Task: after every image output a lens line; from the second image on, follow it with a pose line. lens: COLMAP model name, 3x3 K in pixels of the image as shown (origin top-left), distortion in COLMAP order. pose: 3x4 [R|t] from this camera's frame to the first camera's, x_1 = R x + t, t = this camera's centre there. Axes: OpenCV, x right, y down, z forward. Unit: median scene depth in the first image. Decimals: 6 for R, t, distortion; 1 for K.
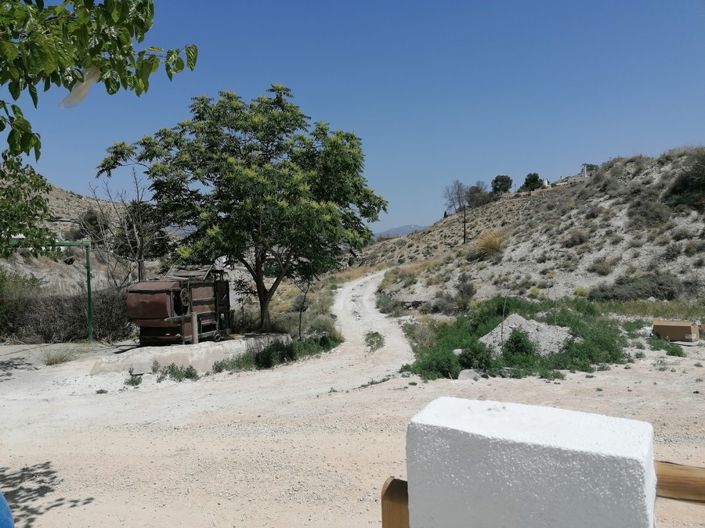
lens RADIAL K [[517.6, 0, 352.5], [0, 517.6, 264.0], [0, 0, 1]] dist [0.074230, -0.000361]
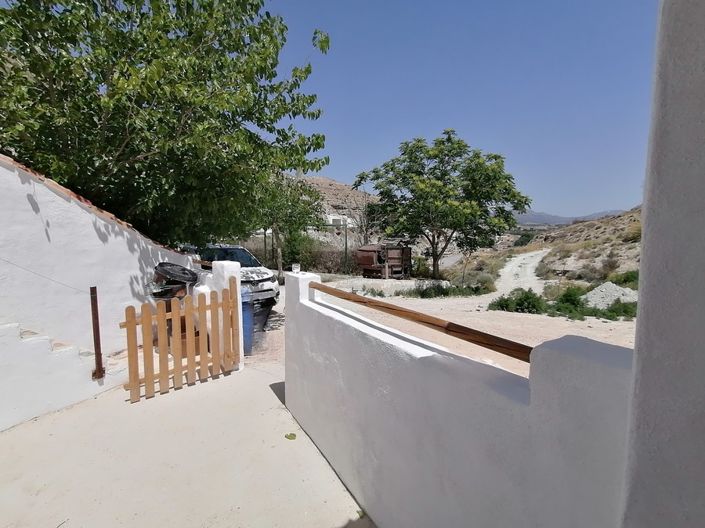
lens RADIAL K [[352.3, 0, 352.5], [0, 352.3, 264.0], [0, 0, 1]] dist [0.000126, 0.000135]
pose [[0.855356, 0.073340, -0.512824, 0.202071], [-0.033923, 0.995733, 0.085820, -0.007004], [0.516929, -0.056010, 0.854194, -0.125265]]
